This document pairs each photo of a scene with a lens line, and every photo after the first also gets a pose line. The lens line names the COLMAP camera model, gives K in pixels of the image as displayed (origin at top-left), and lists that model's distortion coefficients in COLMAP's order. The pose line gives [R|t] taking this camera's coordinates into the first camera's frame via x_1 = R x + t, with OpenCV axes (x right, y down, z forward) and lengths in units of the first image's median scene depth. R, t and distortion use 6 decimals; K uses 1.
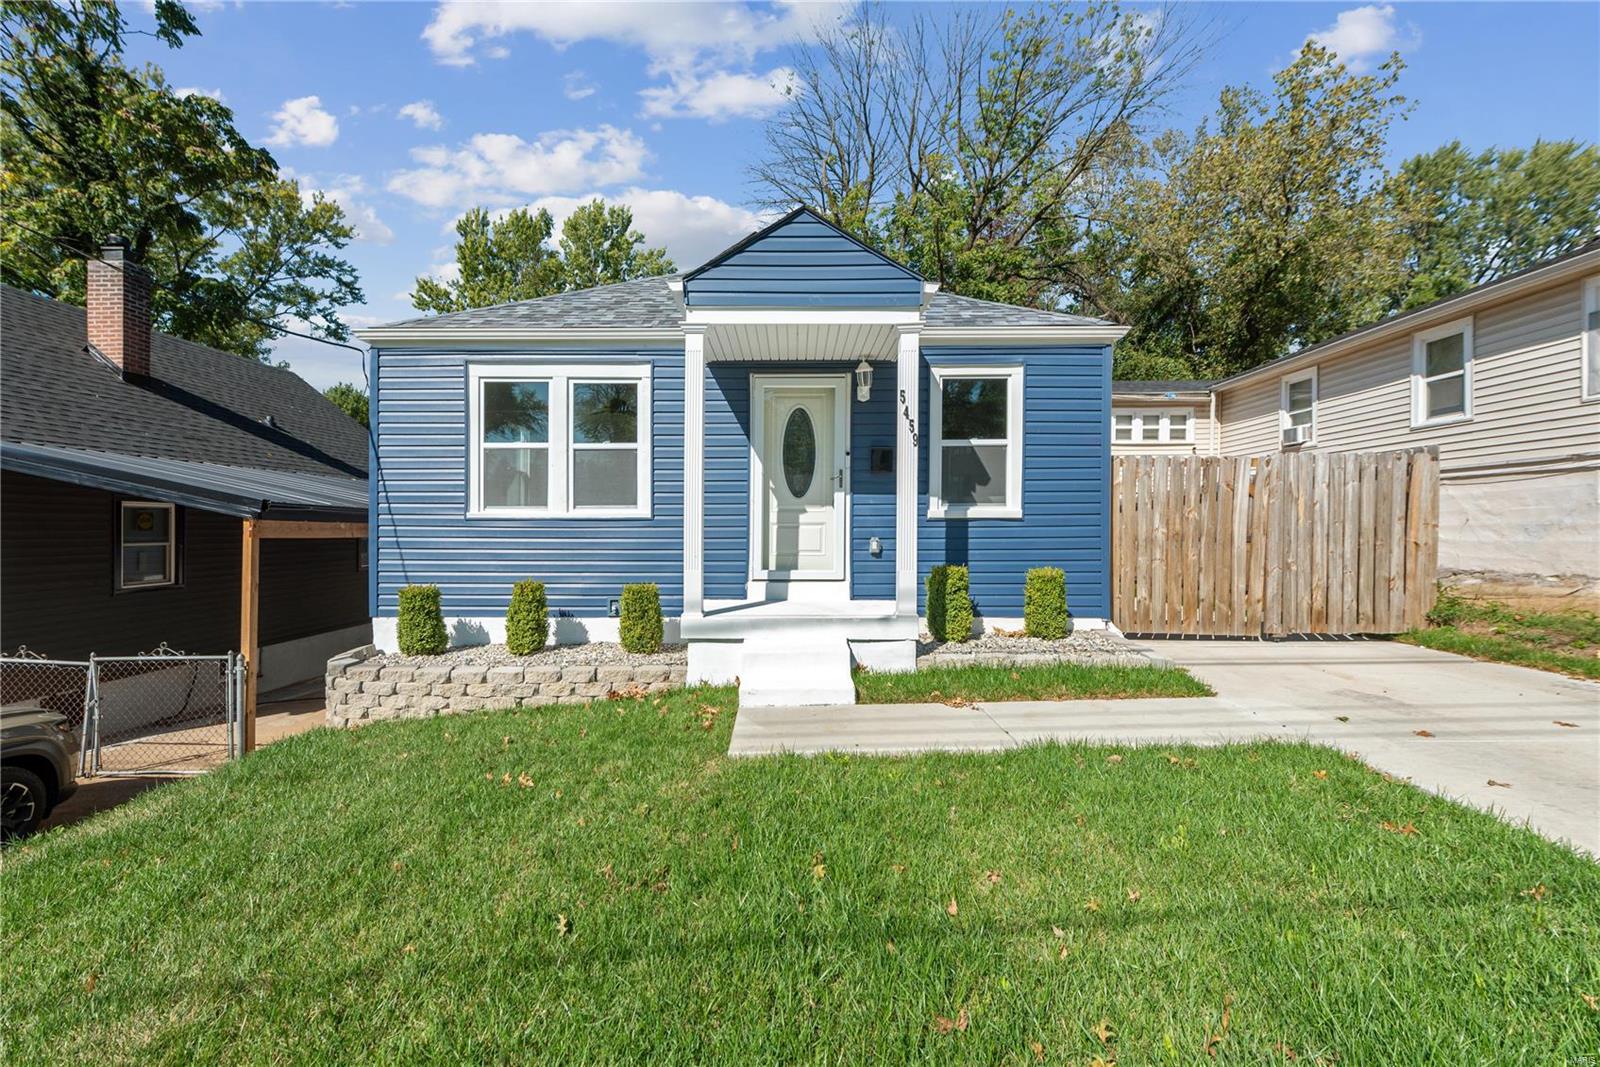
lens RADIAL K [[648.8, 0, 802.1], [0, 648.8, 553.8], [0, 0, 1]] dist [0.002038, -0.000045]
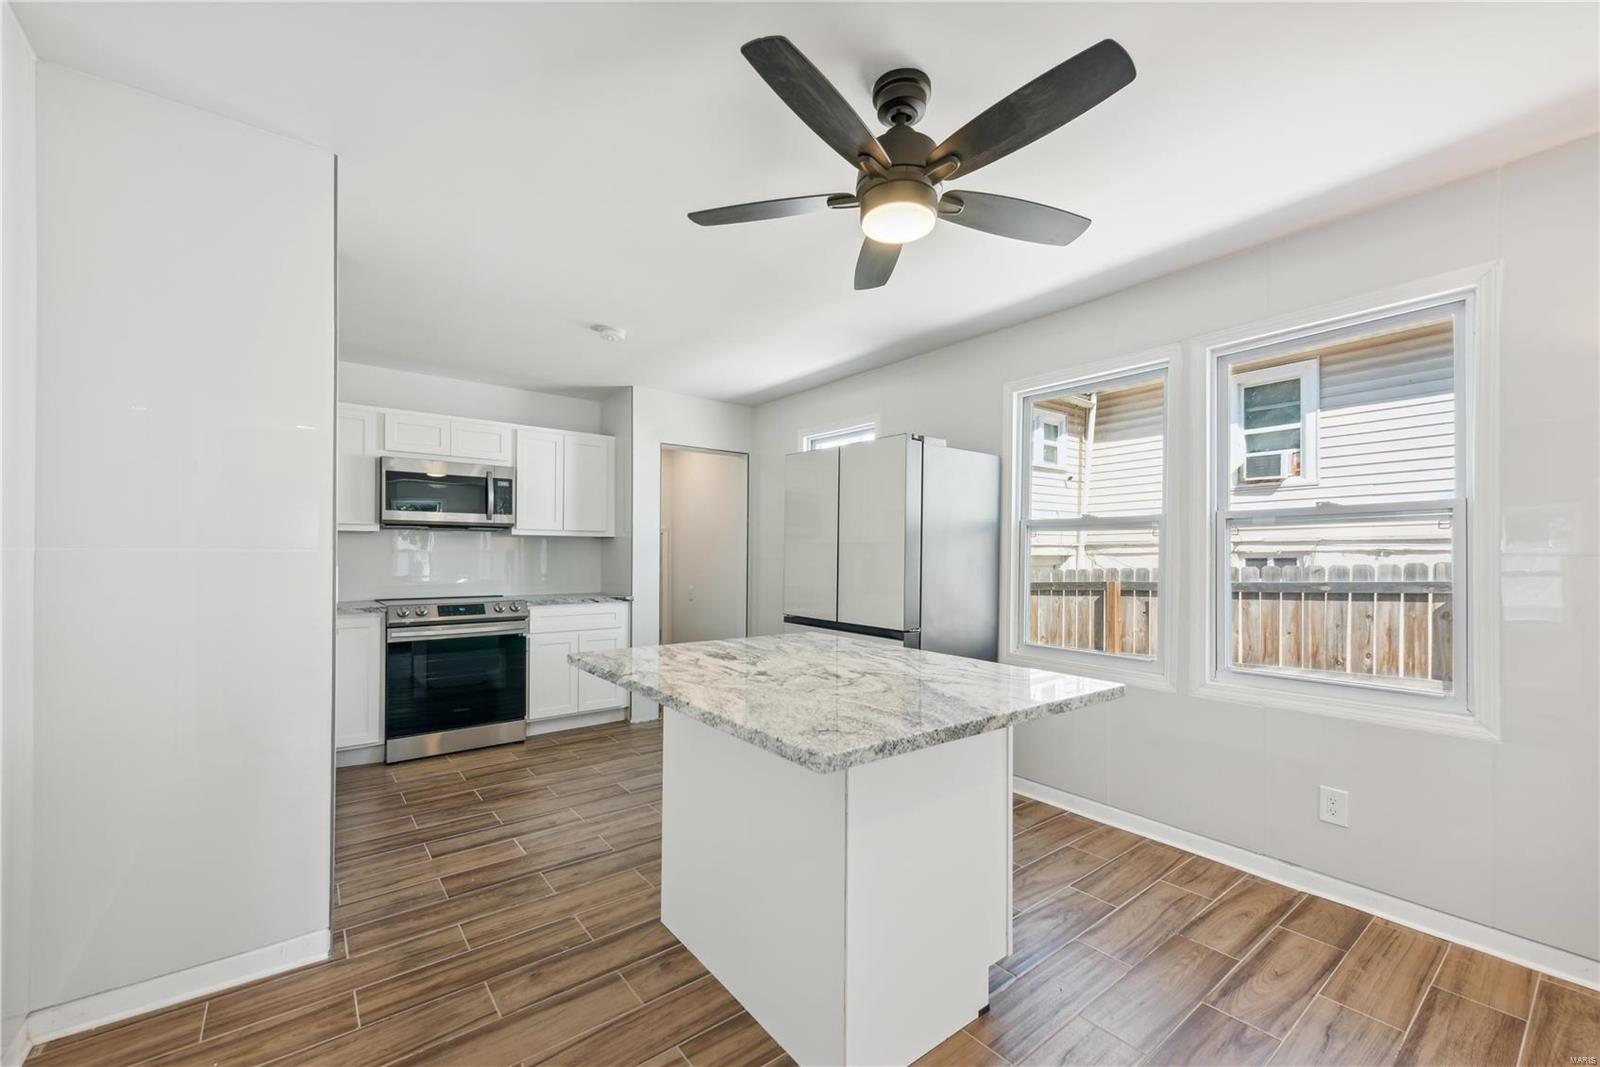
lens RADIAL K [[648.8, 0, 802.1], [0, 648.8, 553.8], [0, 0, 1]] dist [0.002038, -0.000045]
pose [[0.788838, 0.001611, 0.614599, 0.004525], [0.025954, 0.999017, -0.035930, -0.088494], [-0.614053, 0.044294, 0.788021, 0.811928]]
